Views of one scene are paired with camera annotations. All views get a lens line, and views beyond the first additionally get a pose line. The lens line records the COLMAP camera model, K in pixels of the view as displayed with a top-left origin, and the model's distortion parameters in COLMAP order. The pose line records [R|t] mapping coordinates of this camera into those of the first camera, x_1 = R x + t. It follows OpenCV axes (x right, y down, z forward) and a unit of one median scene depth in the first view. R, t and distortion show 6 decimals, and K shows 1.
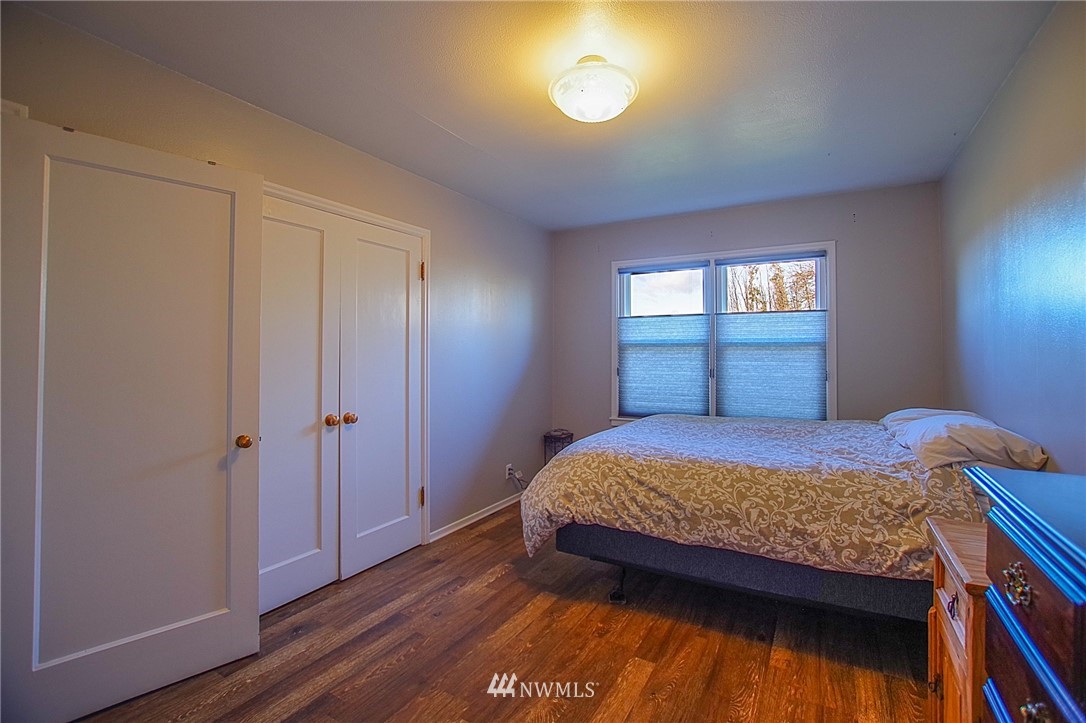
lens RADIAL K [[479.1, 0, 563.0], [0, 479.1, 347.7], [0, 0, 1]] dist [-0.030589, 0.003181]
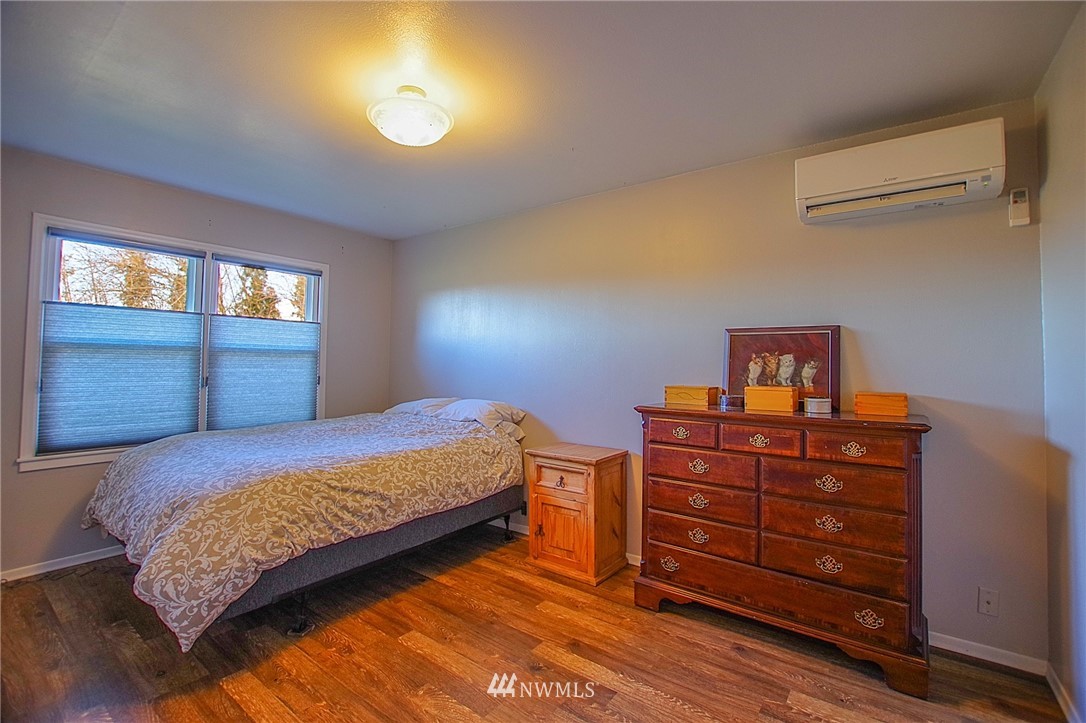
lens RADIAL K [[479.1, 0, 557.1], [0, 479.1, 349.1], [0, 0, 1]] dist [-0.030589, 0.003181]
pose [[0.120793, 0.031819, 0.992168, -0.798892], [-0.024870, 0.999269, -0.029019, 0.004264], [-0.992366, -0.021170, 0.121496, 0.447468]]
